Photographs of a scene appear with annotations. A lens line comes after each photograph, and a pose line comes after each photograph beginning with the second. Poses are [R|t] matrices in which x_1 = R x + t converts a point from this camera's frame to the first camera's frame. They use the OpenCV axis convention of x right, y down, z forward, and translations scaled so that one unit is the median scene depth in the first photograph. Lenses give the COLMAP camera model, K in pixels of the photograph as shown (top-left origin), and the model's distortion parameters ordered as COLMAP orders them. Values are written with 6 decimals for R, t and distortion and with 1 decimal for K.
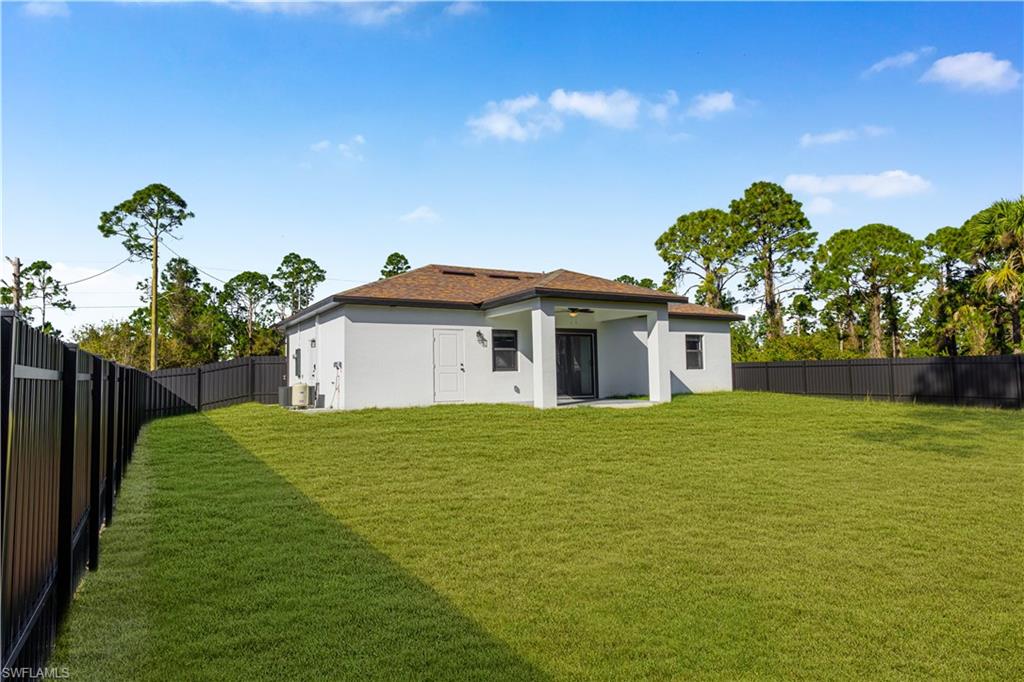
lens RADIAL K [[619.1, 0, 501.6], [0, 619.1, 336.5], [0, 0, 1]] dist [0.000236, 0.000004]
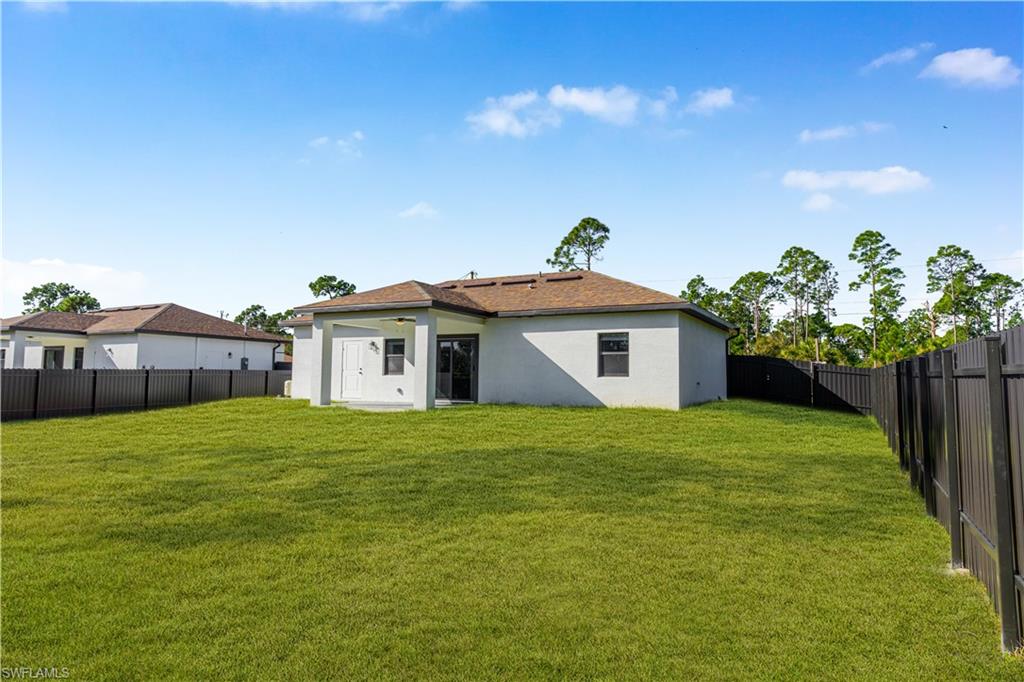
lens RADIAL K [[619.1, 0, 501.6], [0, 619.1, 336.5], [0, 0, 1]] dist [0.000236, 0.000004]
pose [[0.532193, -0.035731, -0.845869, 0.837580], [0.038201, 0.999105, -0.018169, 0.010056], [0.845761, -0.022644, 0.533081, 0.426993]]
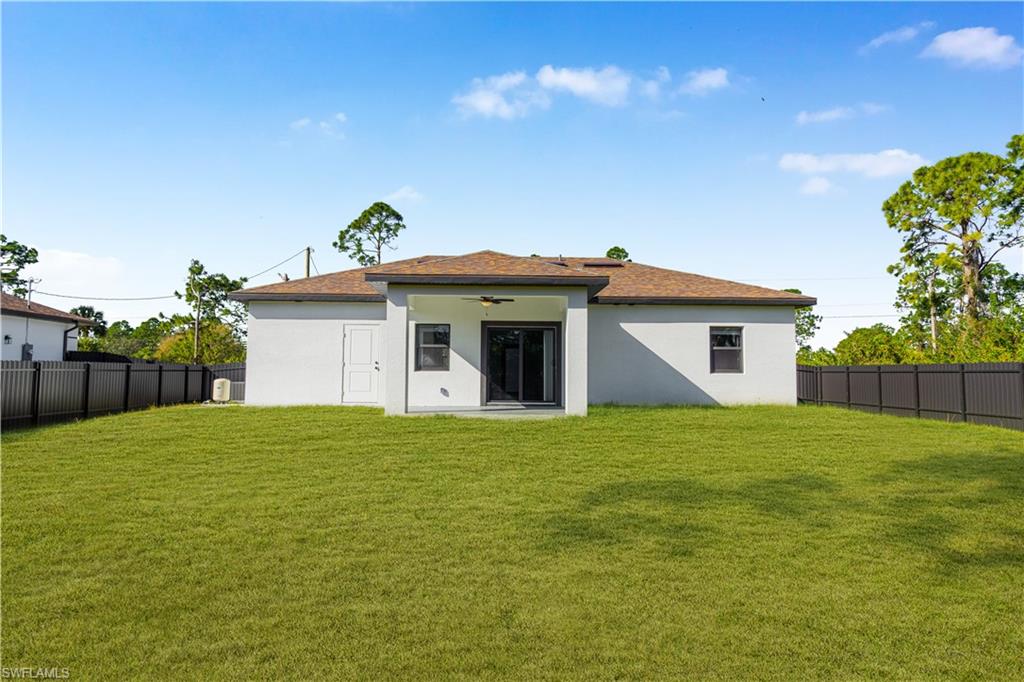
lens RADIAL K [[619.1, 0, 501.6], [0, 619.1, 336.5], [0, 0, 1]] dist [0.000236, 0.000004]
pose [[0.883059, -0.008100, -0.469192, 0.391905], [0.010034, 0.999948, 0.001621, 0.004934], [0.469154, -0.006139, 0.883095, 0.202810]]
